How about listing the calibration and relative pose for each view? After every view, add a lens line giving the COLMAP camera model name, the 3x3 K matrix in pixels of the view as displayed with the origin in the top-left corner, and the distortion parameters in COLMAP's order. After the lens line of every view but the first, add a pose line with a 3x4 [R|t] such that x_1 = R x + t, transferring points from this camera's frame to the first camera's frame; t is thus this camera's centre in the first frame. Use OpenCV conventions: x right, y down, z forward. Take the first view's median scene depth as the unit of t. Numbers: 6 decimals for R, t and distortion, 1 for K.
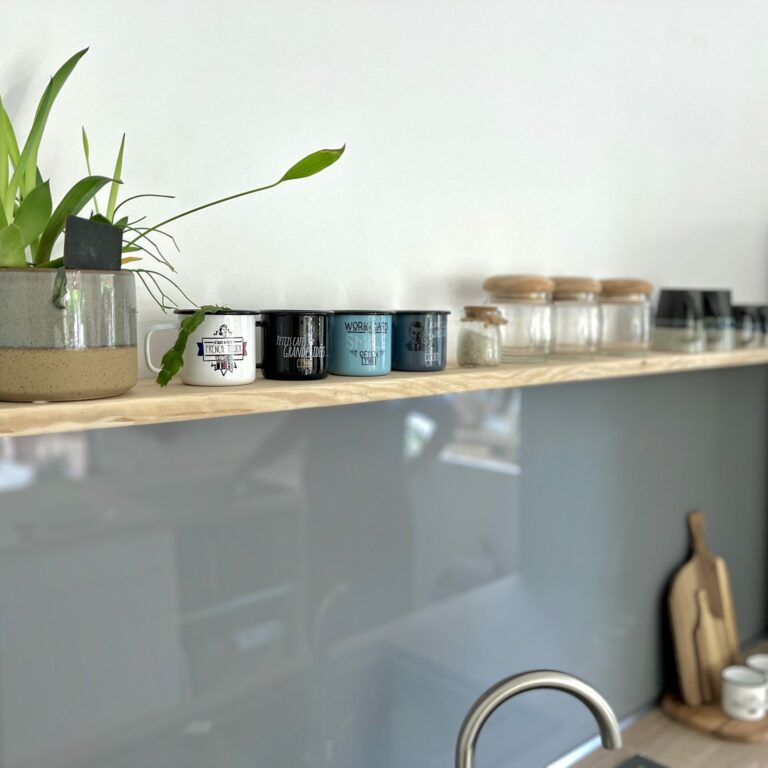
lens RADIAL K [[787.4, 0, 388.3], [0, 787.4, 431.9], [0, 0, 1]] dist [0.078657, -0.137631]
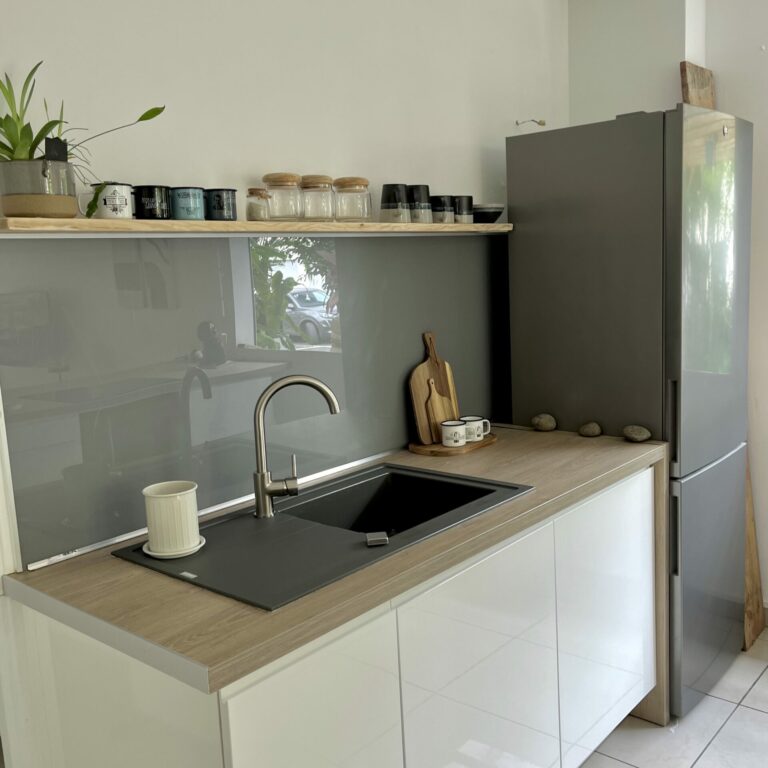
lens RADIAL K [[787.4, 0, 388.3], [0, 787.4, 431.9], [0, 0, 1]] dist [0.078657, -0.137631]
pose [[0.991043, -0.059581, 0.119517, 0.212513], [0.050974, 0.995968, 0.073826, 0.368590], [-0.123434, -0.067073, 0.990084, -1.180566]]
